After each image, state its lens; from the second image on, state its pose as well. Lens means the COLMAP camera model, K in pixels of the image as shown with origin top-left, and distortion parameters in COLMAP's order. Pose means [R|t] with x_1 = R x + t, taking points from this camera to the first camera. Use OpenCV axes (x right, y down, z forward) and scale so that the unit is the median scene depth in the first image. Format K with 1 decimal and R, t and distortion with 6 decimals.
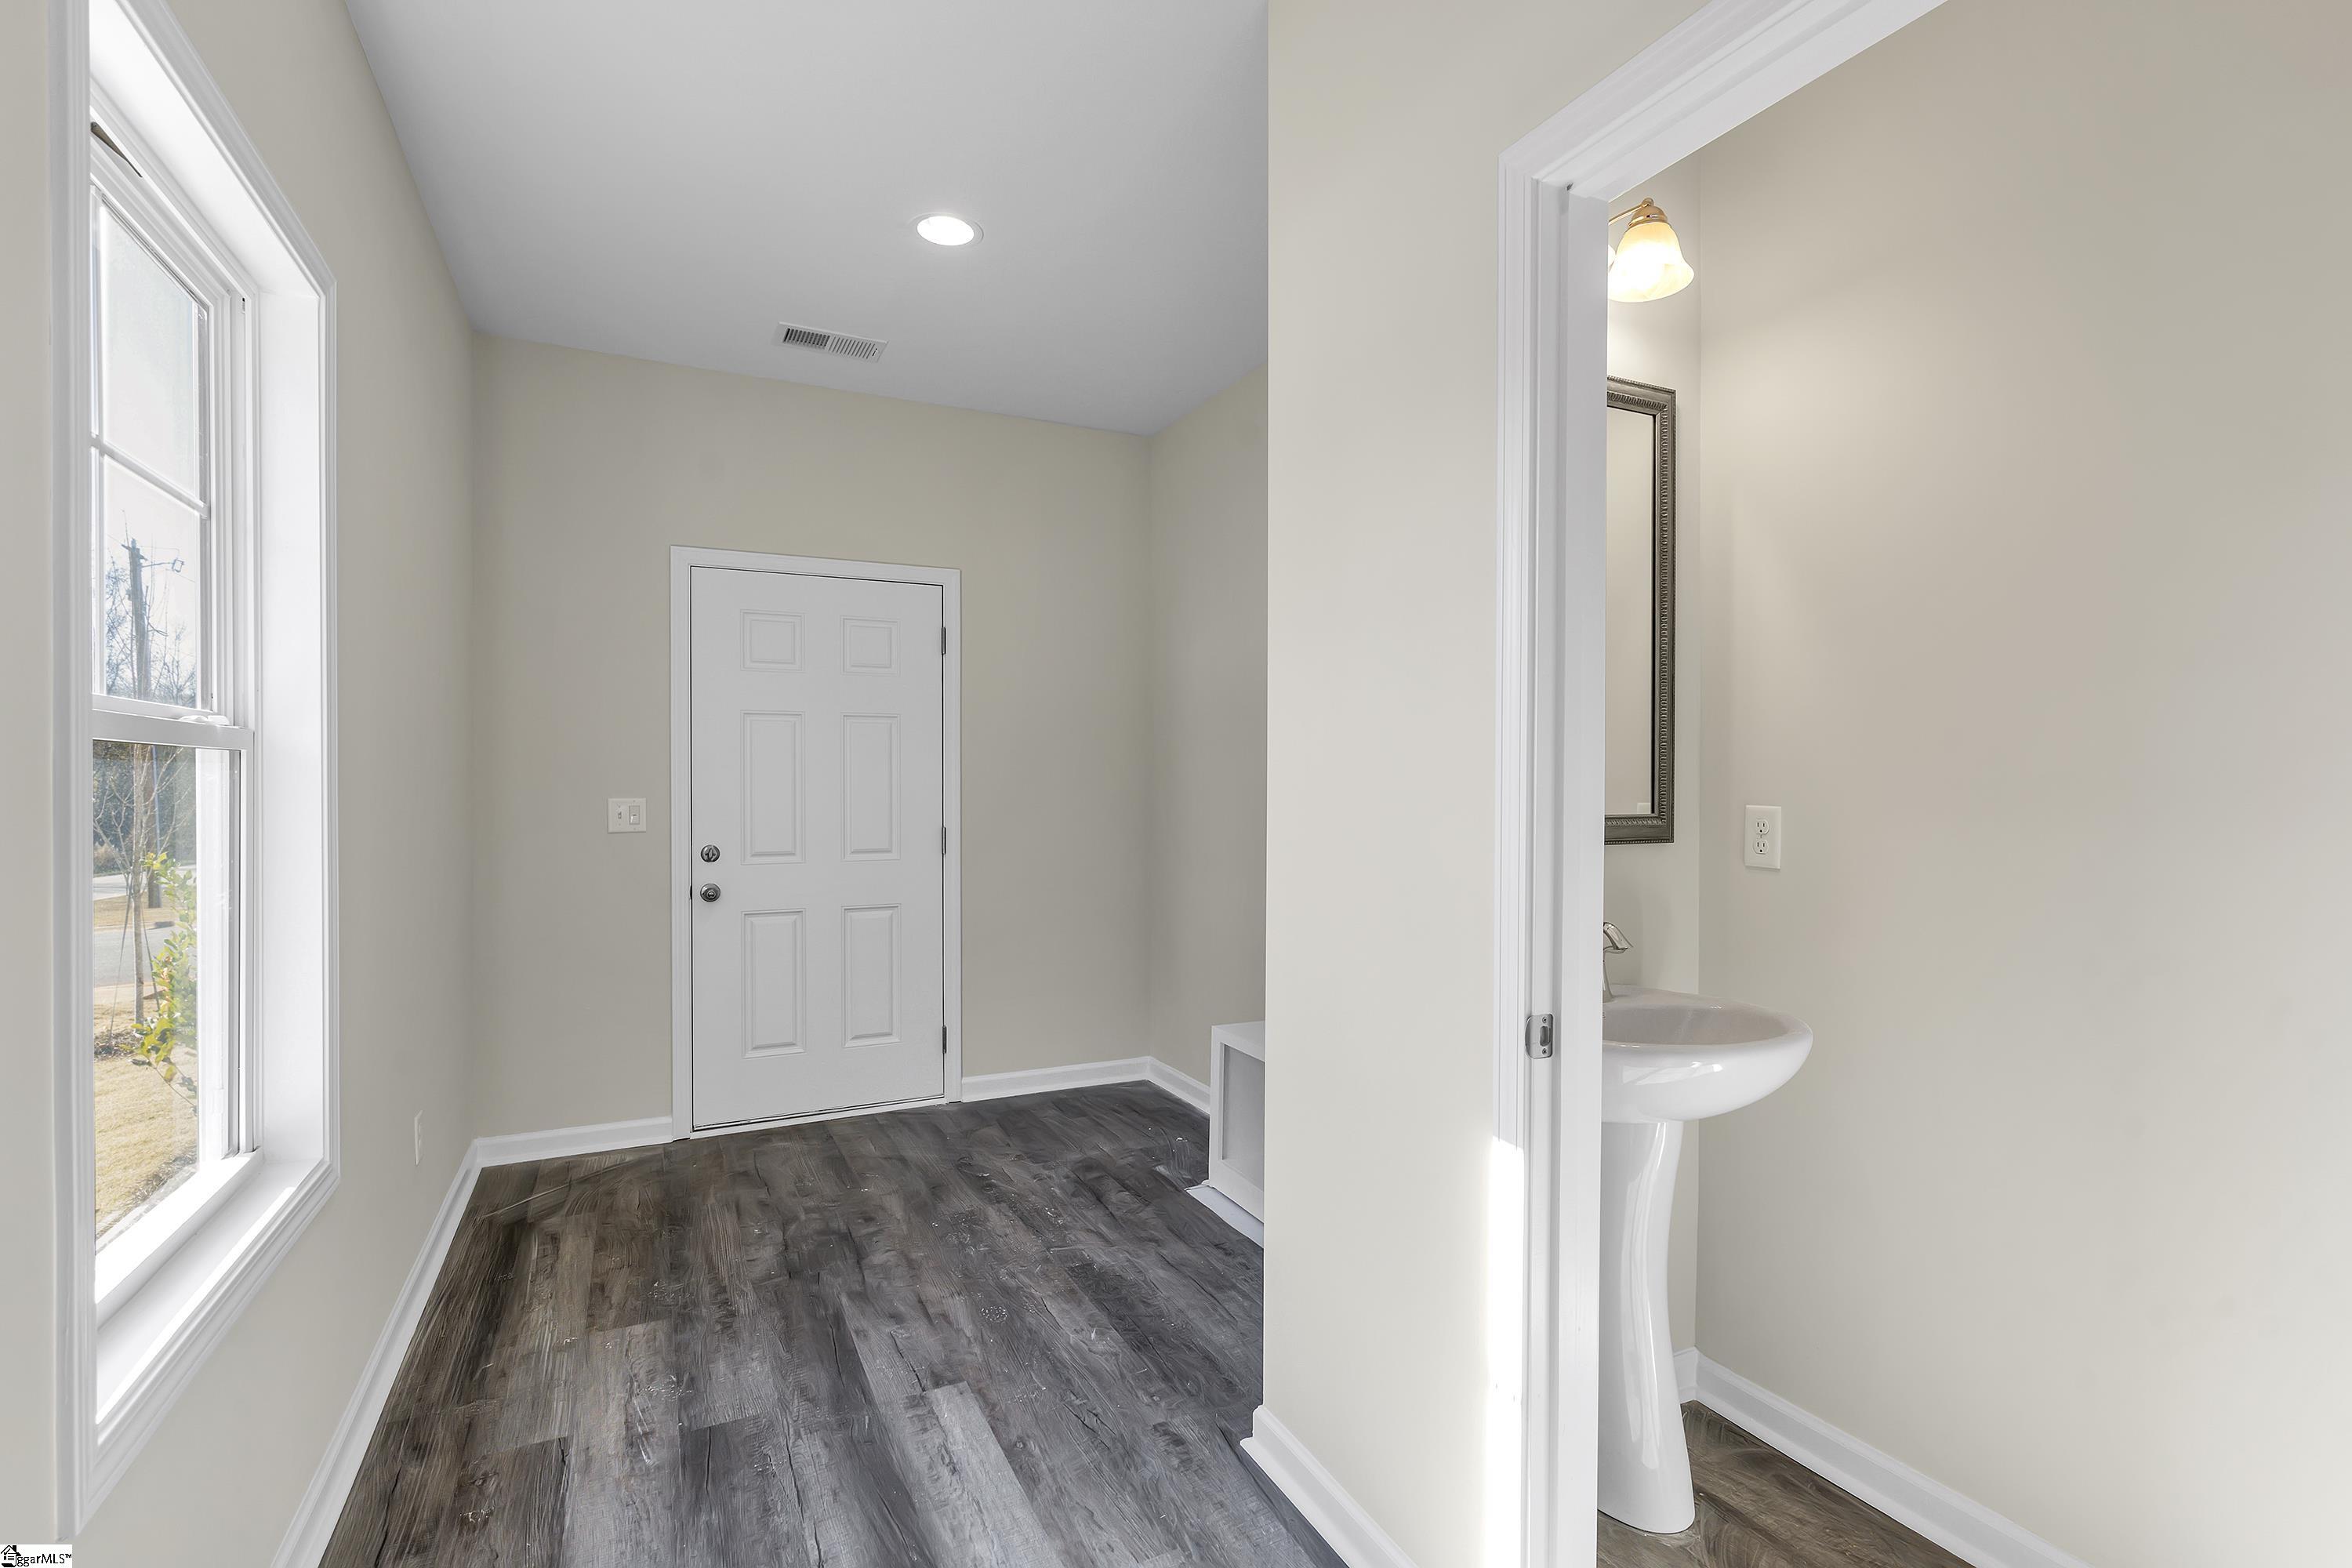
lens RADIAL K [[1055.2, 0, 1175.9], [0, 1055.2, 778.4], [0, 0, 1]] dist [-0.017558, 0.004933]
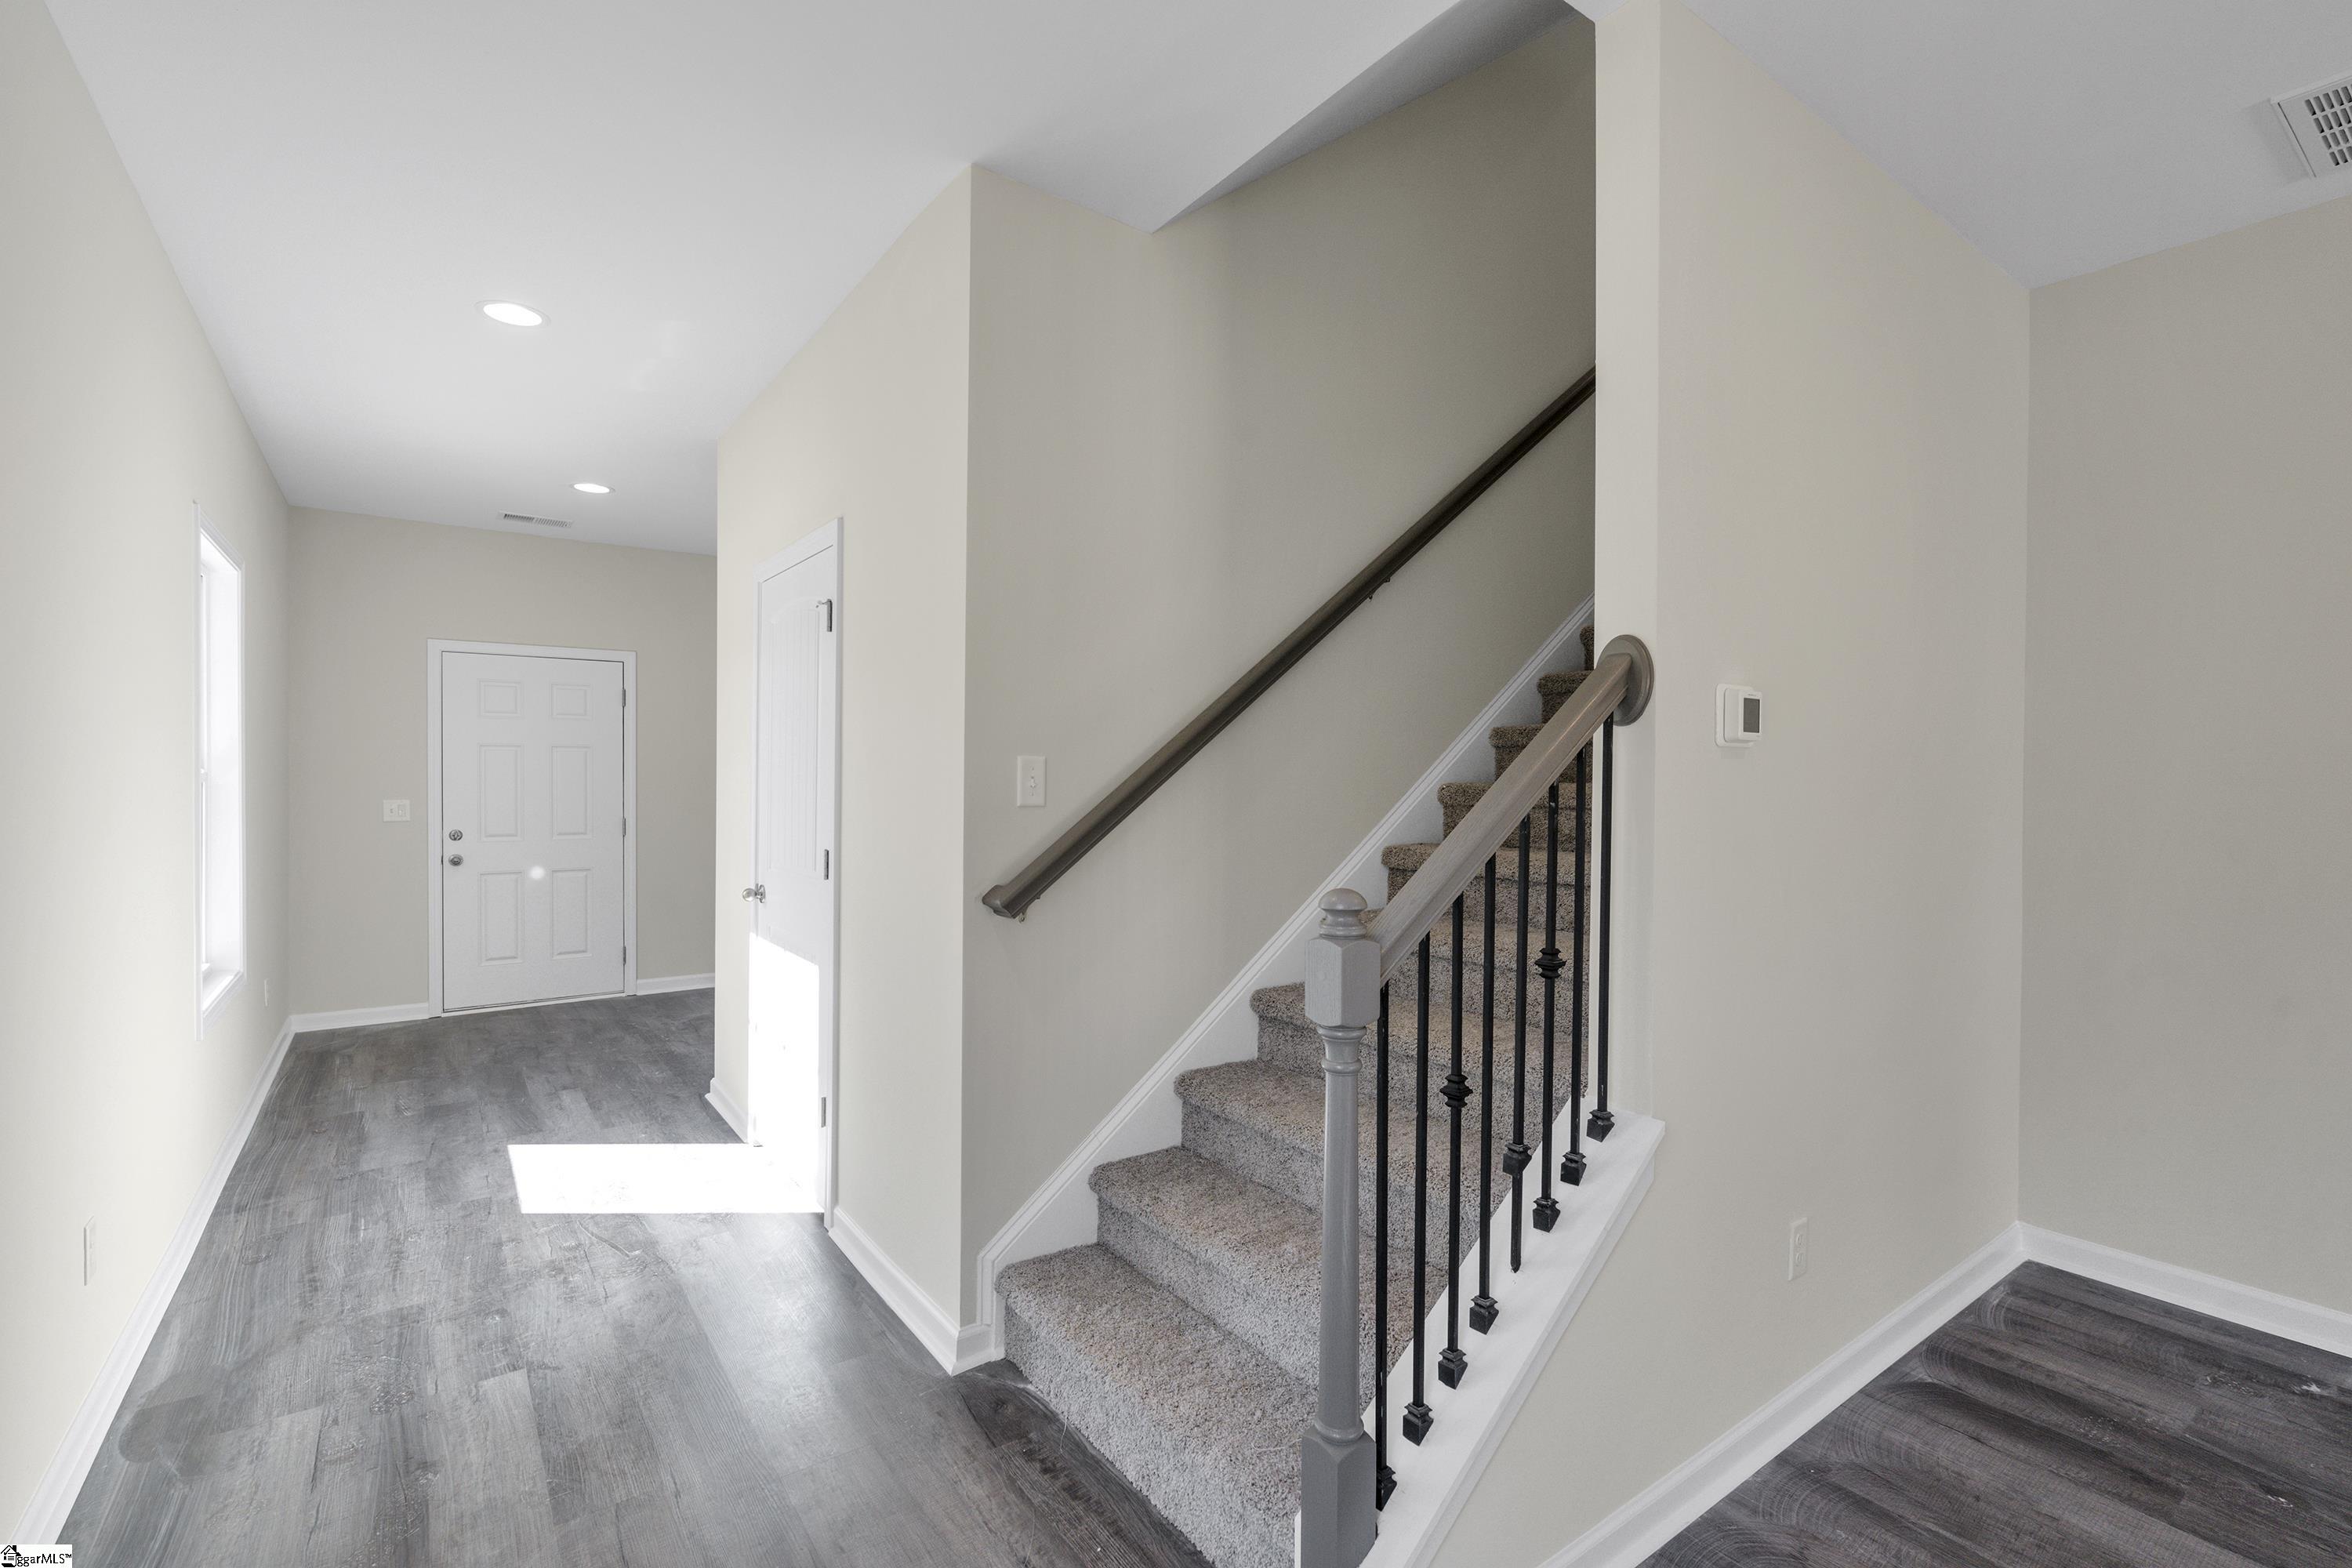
lens RADIAL K [[1055.2, 0, 1175.9], [0, 1055.2, 778.4], [0, 0, 1]] dist [-0.017558, 0.004933]
pose [[0.987623, 0.001266, 0.156838, 0.468705], [-0.001307, 0.999999, 0.000156, -0.017941], [-0.156838, -0.000359, 0.987624, -0.893787]]
